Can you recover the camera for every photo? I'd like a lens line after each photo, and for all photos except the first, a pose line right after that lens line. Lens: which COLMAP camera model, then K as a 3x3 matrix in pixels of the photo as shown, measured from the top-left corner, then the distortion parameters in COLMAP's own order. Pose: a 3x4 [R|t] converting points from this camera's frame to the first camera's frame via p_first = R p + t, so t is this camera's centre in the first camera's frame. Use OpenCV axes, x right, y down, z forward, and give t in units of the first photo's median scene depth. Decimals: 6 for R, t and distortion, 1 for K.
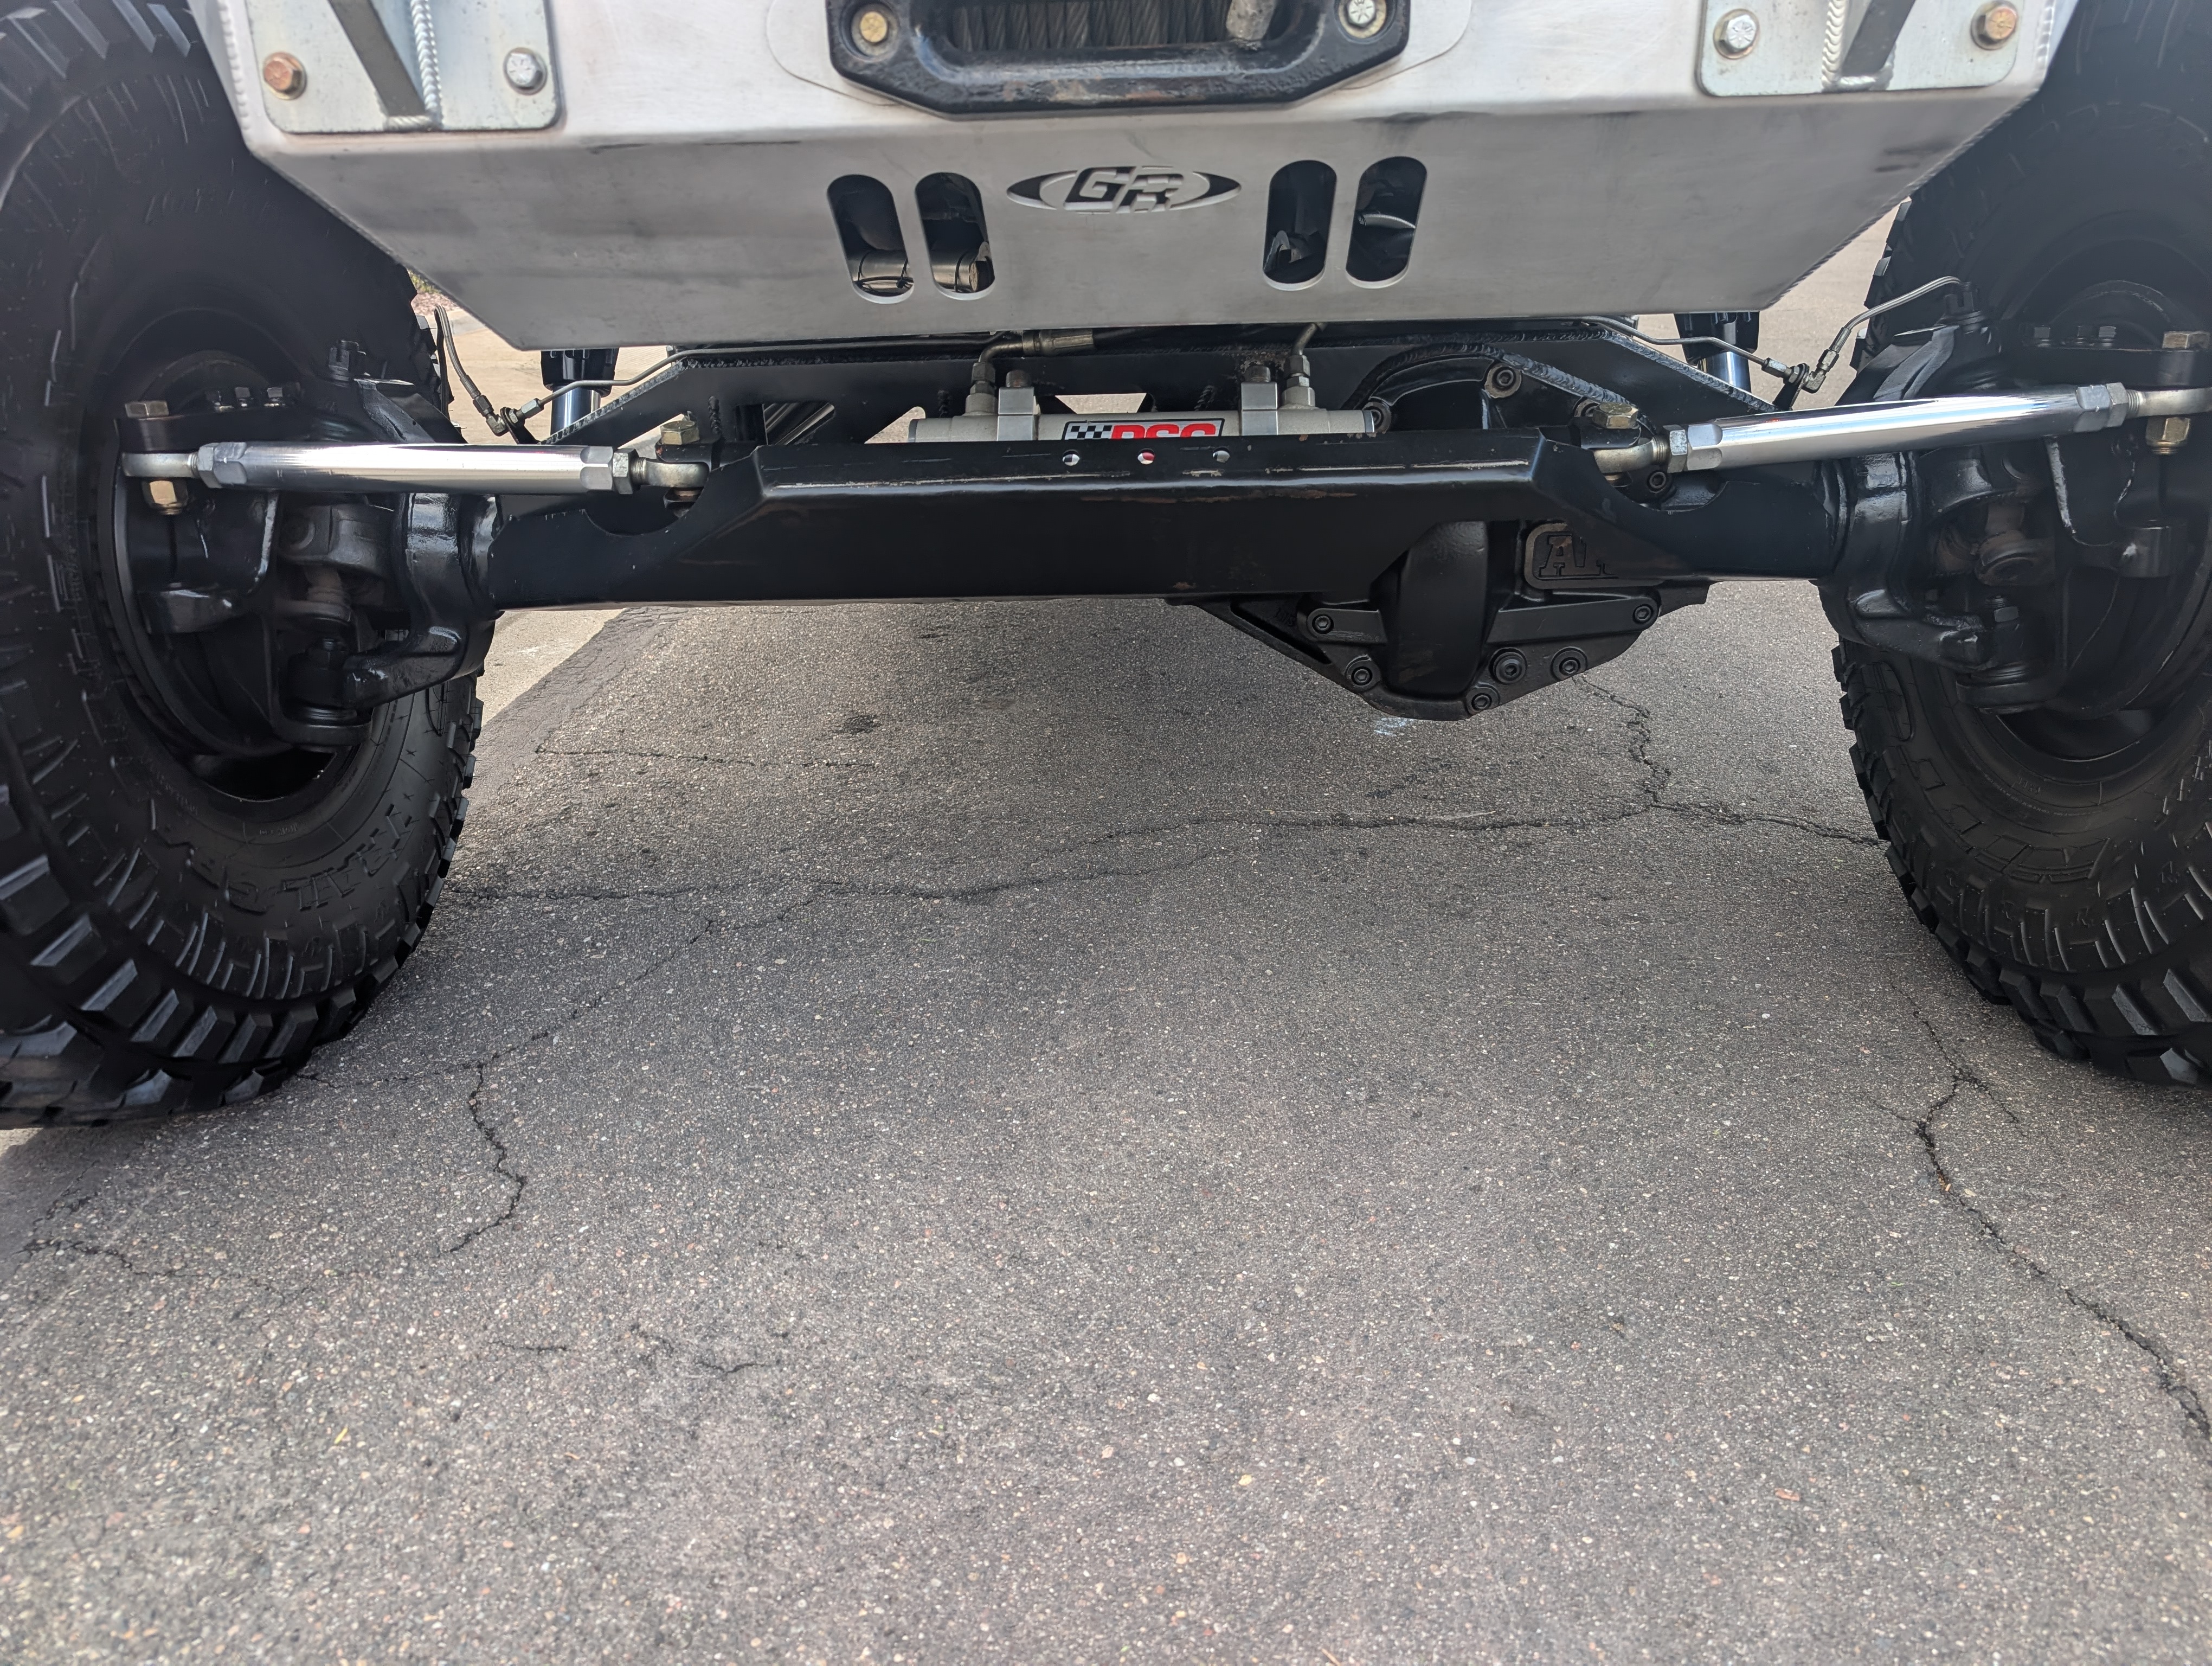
lens RADIAL K [[1552.1, 0, 1098.9], [0, 1552.1, 834.7], [0, 0, 1]] dist [0.062276, -0.000195]
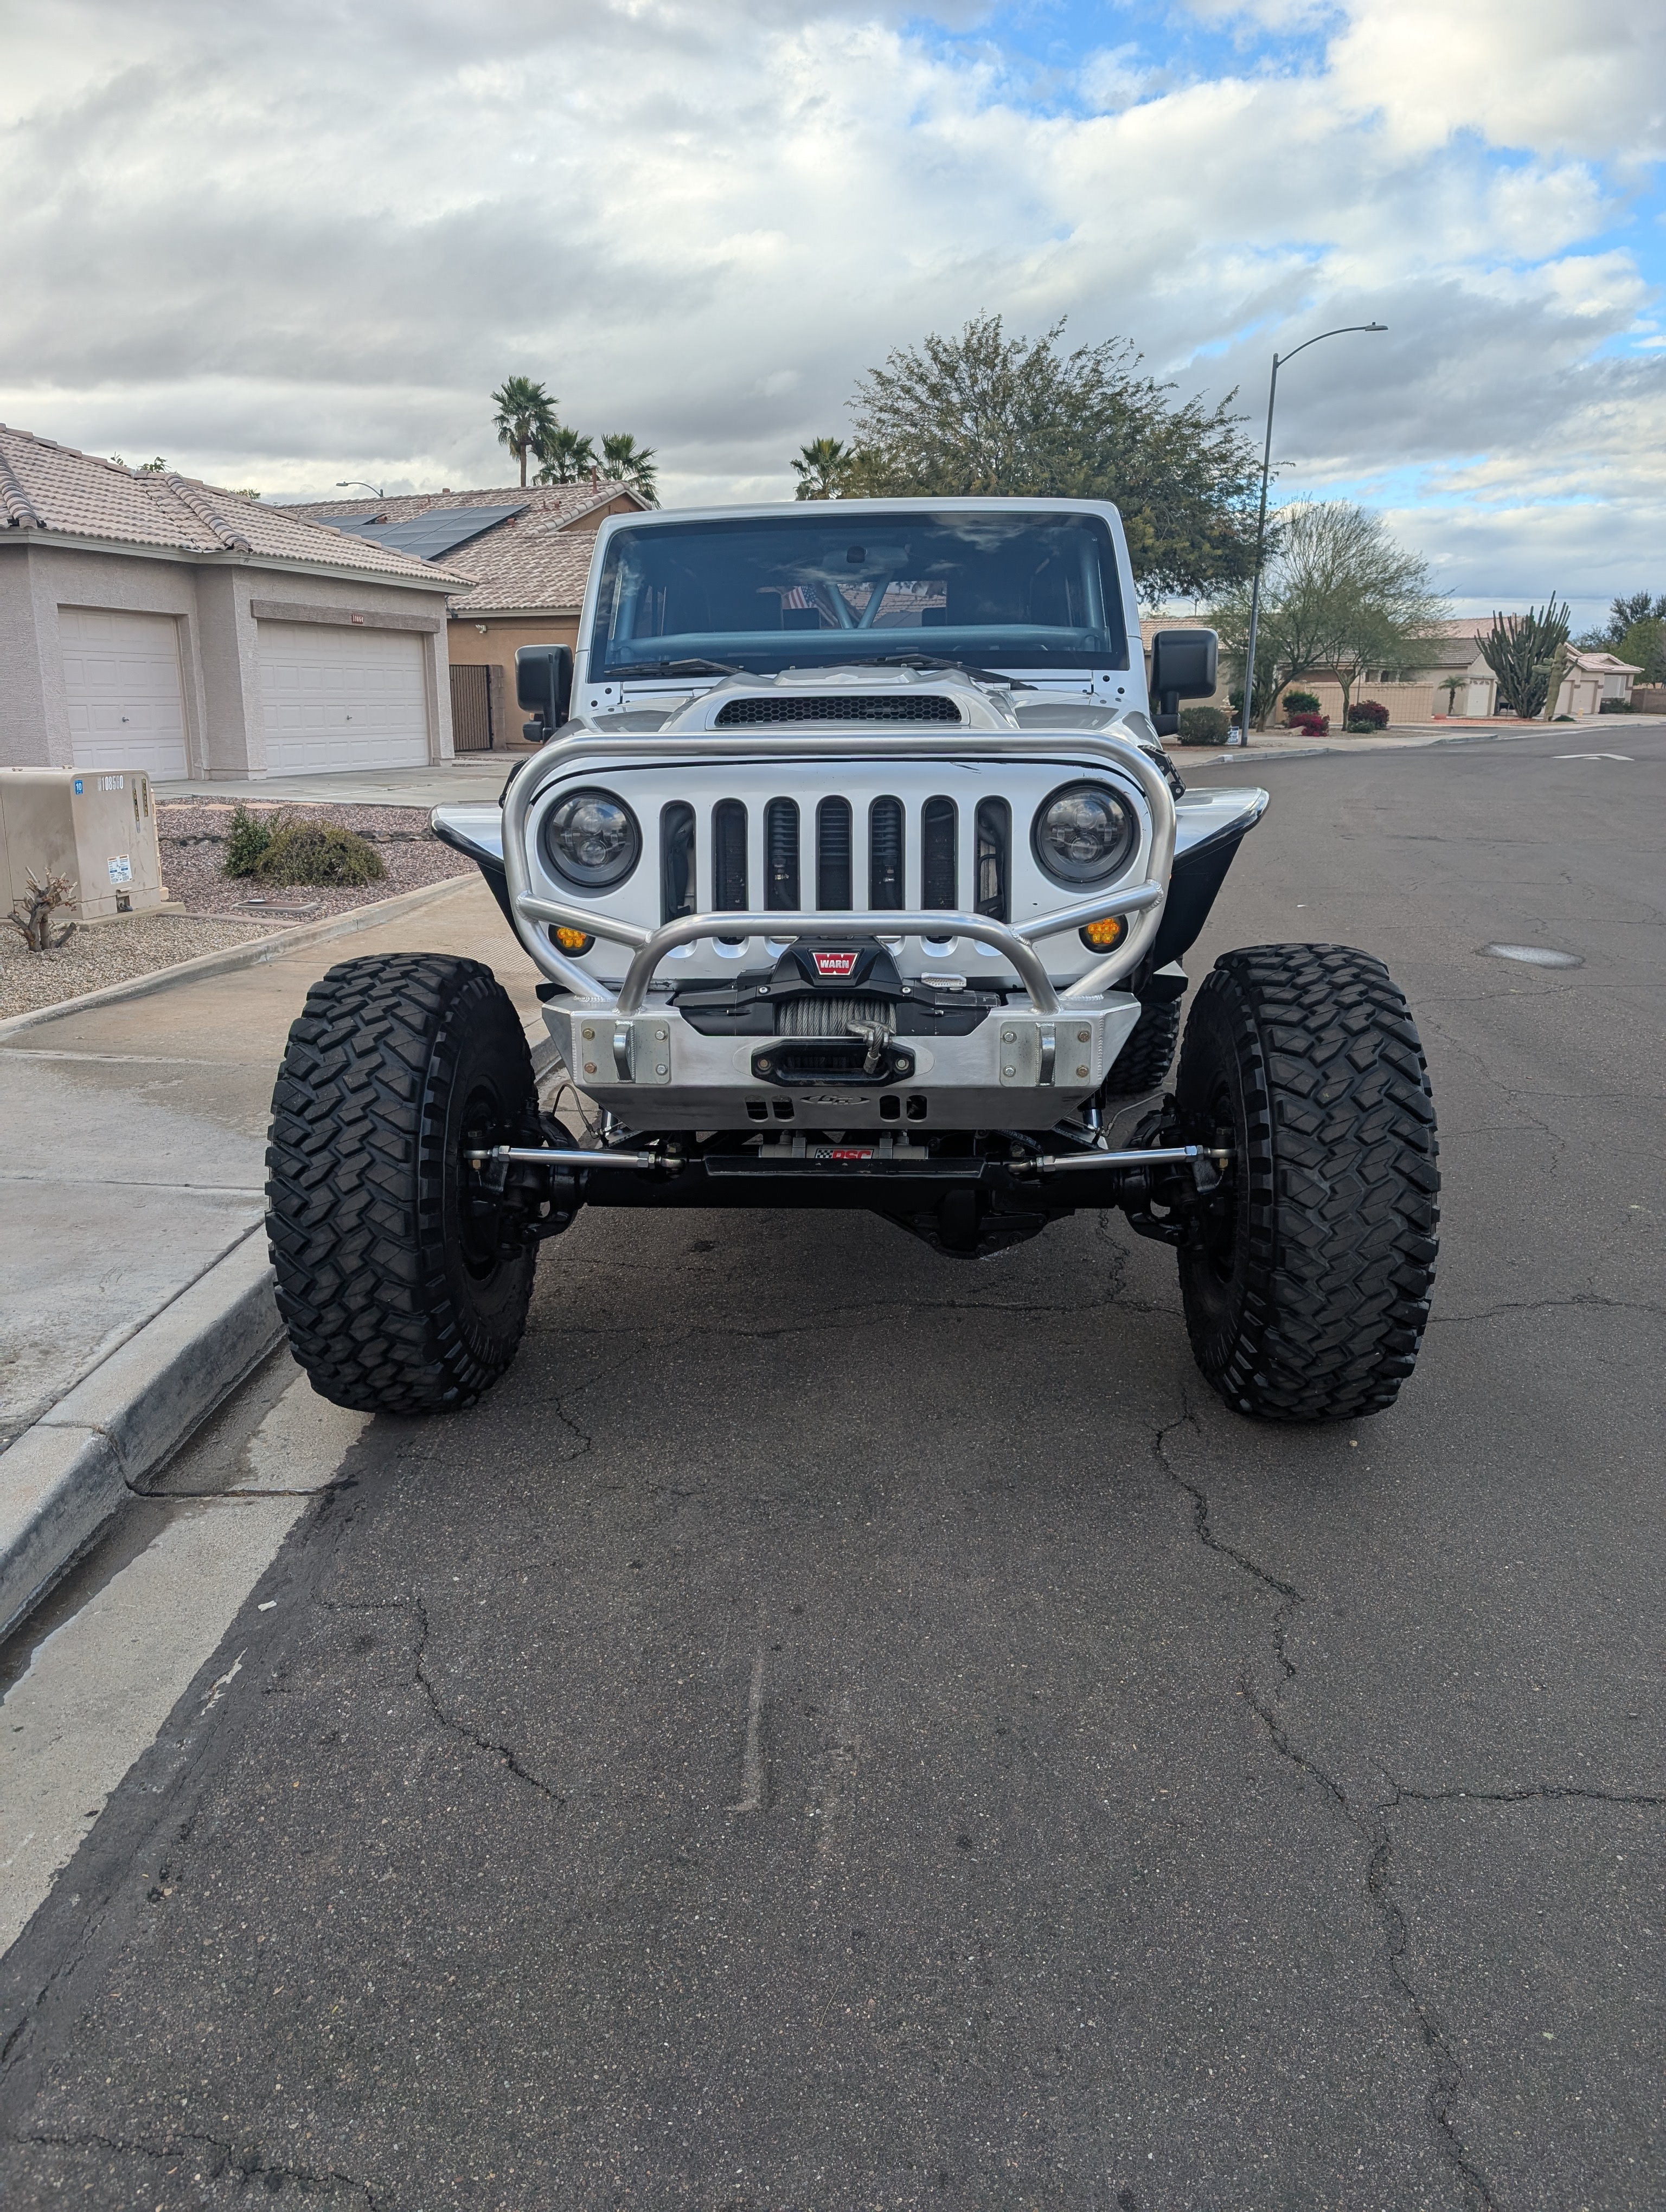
lens RADIAL K [[1552.1, 0, 820.8], [0, 1552.1, 1104.6], [0, 0, 1]] dist [0.062276, -0.000195]
pose [[0.999522, 0.022609, -0.021075, 0.037134], [-0.025475, 0.988735, -0.147495, 0.053971], [0.017503, 0.147961, 0.988838, -1.519897]]
